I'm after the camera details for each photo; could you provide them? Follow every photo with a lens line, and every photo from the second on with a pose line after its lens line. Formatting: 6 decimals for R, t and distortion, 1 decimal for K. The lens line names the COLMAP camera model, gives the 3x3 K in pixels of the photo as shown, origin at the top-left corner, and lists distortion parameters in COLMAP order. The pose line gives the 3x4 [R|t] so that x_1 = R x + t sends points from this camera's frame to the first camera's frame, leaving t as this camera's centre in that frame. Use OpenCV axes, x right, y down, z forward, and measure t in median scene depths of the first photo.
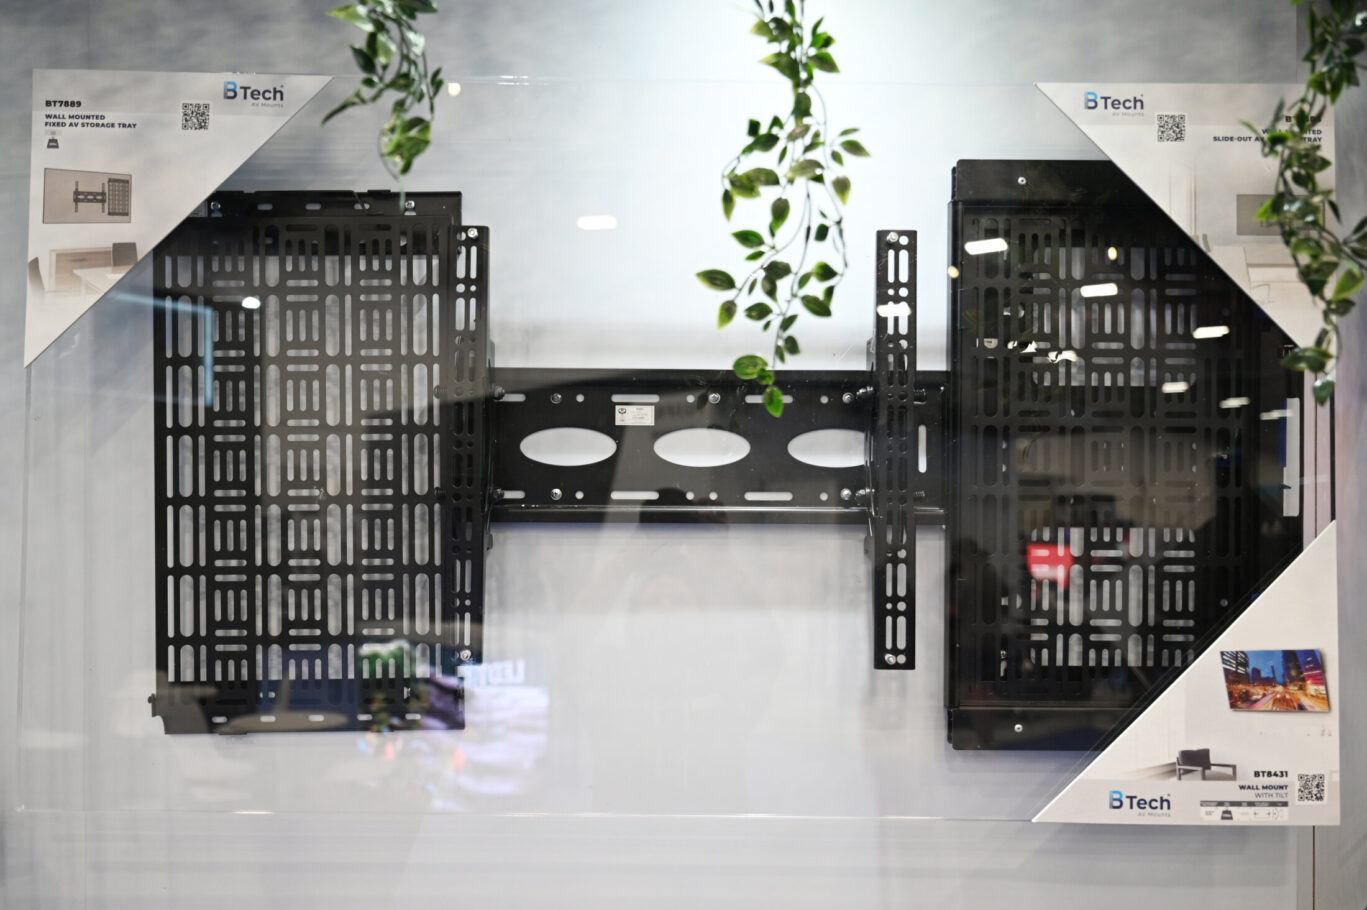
lens RADIAL K [[1020.3, 0, 674.1], [0, 1020.3, 487.5], [0, 0, 1]] dist [-0.003315, 0.002853]
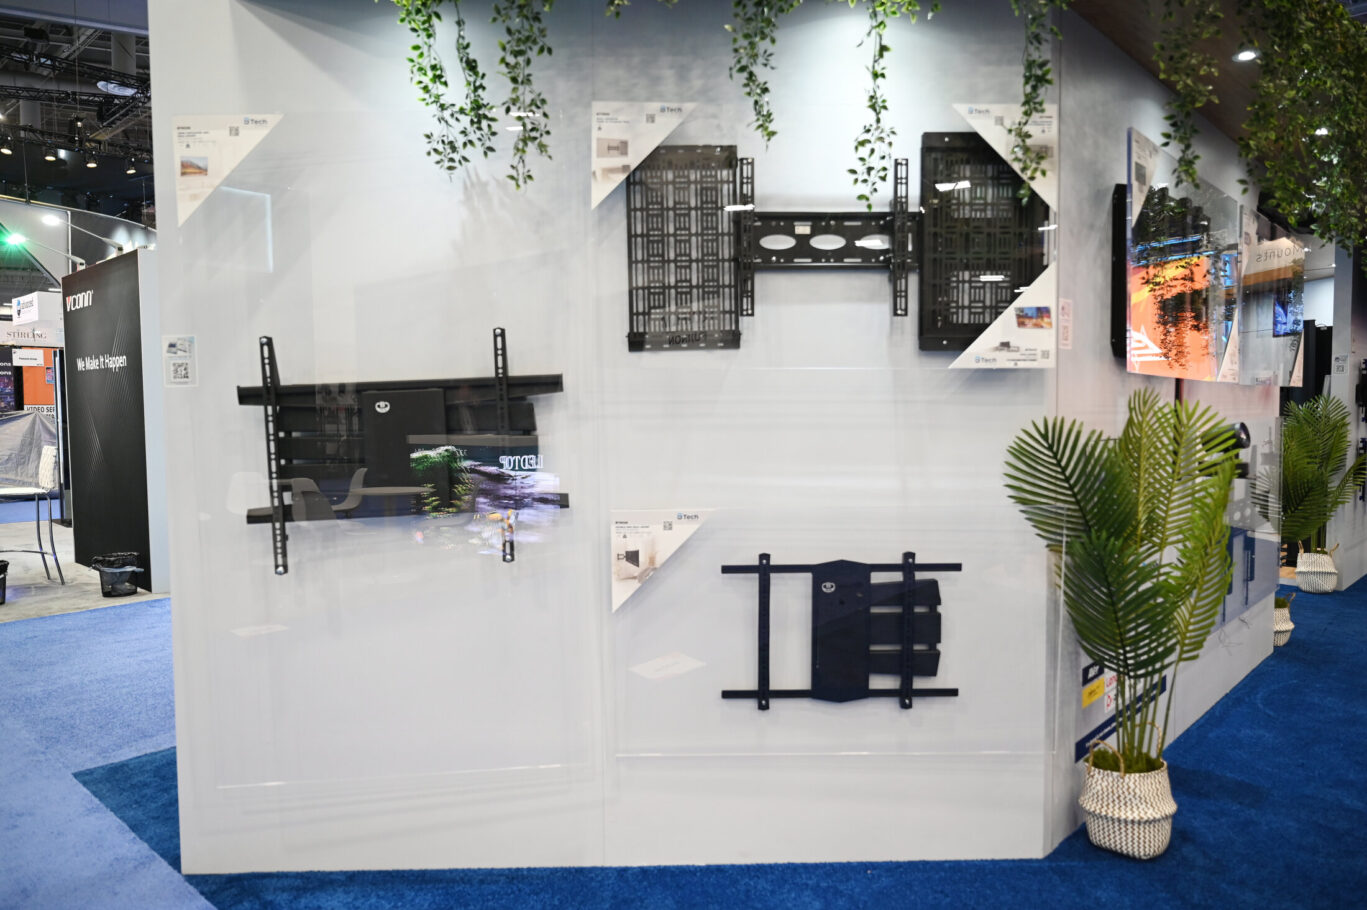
lens RADIAL K [[918.1, 0, 688.9], [0, 918.1, 459.6], [0, 0, 1]] dist [-0.005311, 0.005289]
pose [[0.999768, -0.012383, 0.017619, -0.418728], [0.011393, 0.998409, 0.055222, 0.426499], [-0.018275, -0.055008, 0.998319, -1.544335]]
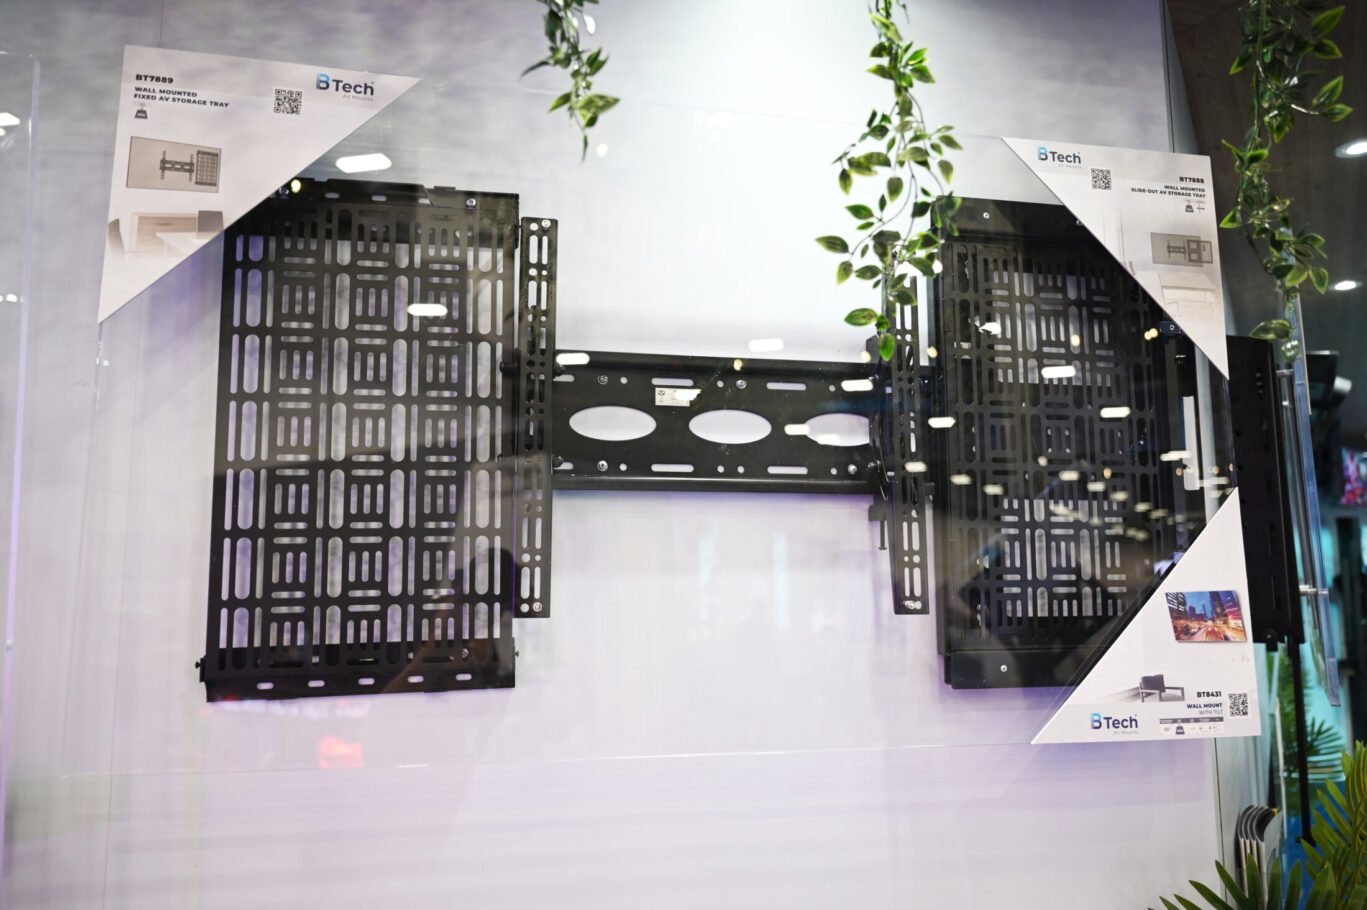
lens RADIAL K [[918.1, 0, 676.4], [0, 918.1, 451.7], [0, 0, 1]] dist [-0.005311, 0.005289]
pose [[0.981665, 0.016870, 0.189866, -0.244107], [0.004728, 0.993614, -0.112732, 0.111545], [-0.190555, 0.111563, 0.975317, 0.022957]]
